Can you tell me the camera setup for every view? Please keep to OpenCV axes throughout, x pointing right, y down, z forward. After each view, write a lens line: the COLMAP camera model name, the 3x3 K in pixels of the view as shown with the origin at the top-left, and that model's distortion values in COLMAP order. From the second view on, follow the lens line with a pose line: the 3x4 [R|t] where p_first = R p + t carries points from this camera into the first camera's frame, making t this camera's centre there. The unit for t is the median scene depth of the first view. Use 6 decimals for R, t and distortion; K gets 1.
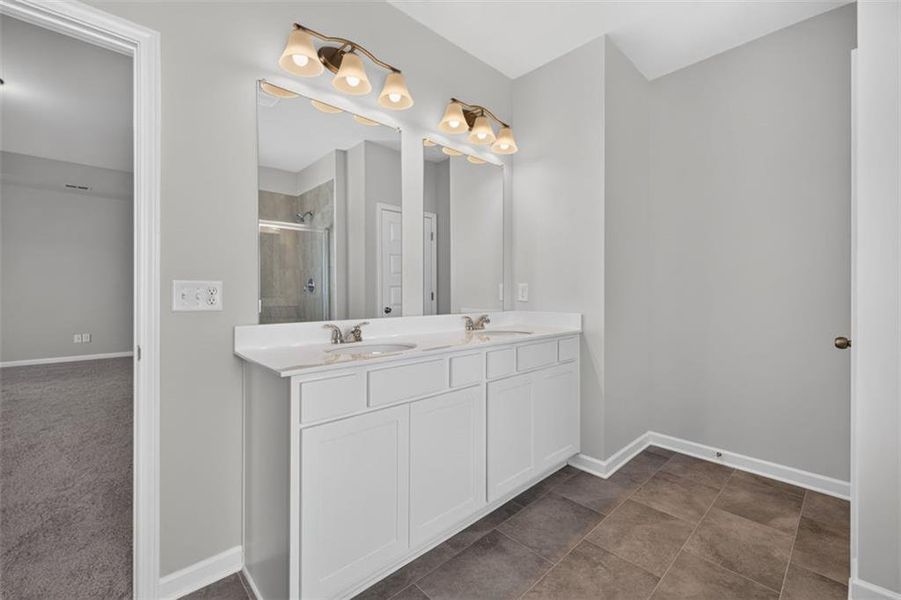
lens RADIAL K [[377.6, 0, 451.8], [0, 377.6, 295.6], [0, 0, 1]] dist [0.003958, 0.000005]
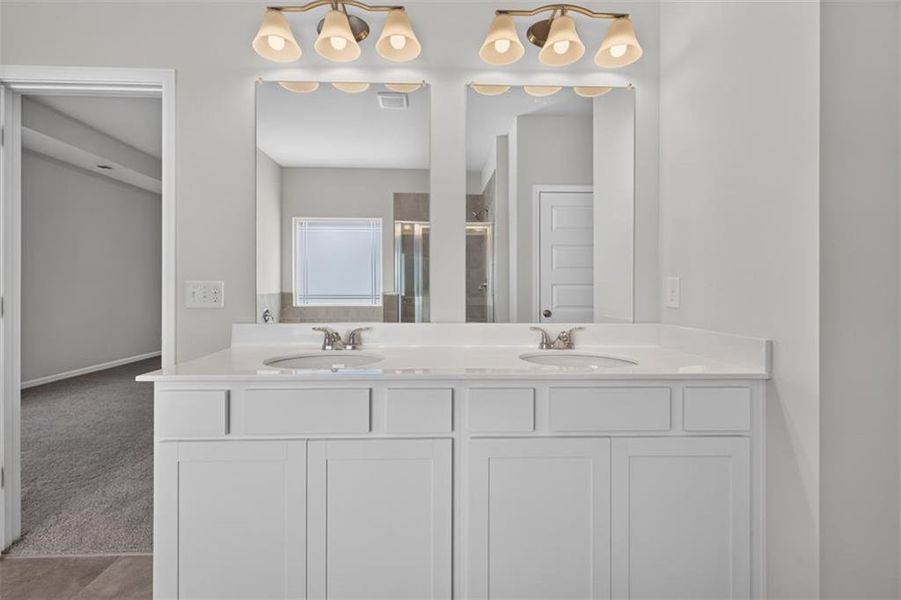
lens RADIAL K [[395.7, 0, 450.5], [0, 395.7, 289.3], [0, 0, 1]] dist [0.020981, -0.000164]
pose [[0.741934, -0.002019, -0.670469, 0.245148], [-0.008018, 0.999897, -0.011884, -0.002297], [0.670425, 0.014193, 0.741842, 0.232512]]
